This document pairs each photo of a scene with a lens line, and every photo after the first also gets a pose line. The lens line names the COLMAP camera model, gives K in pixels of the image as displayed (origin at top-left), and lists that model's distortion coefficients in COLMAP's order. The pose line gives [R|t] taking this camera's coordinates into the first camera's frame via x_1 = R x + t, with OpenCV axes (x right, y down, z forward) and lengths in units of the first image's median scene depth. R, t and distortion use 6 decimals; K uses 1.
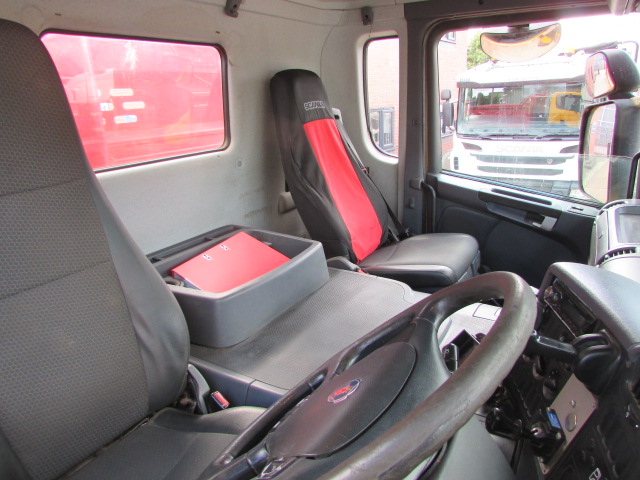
lens RADIAL K [[458.7, 0, 319.8], [0, 458.7, 239.7], [0, 0, 1]] dist [-0.034980, 0.022997]
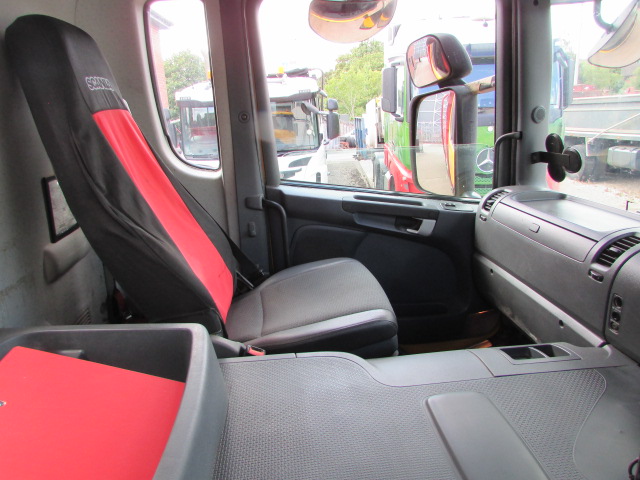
lens RADIAL K [[458.7, 0, 321.7], [0, 458.7, 227.0], [0, 0, 1]] dist [-0.034980, 0.022997]
pose [[0.805211, -0.145039, 0.574977, -0.134664], [0.193488, 0.980820, -0.023551, -0.050065], [-0.560533, 0.130215, 0.817831, 0.385182]]
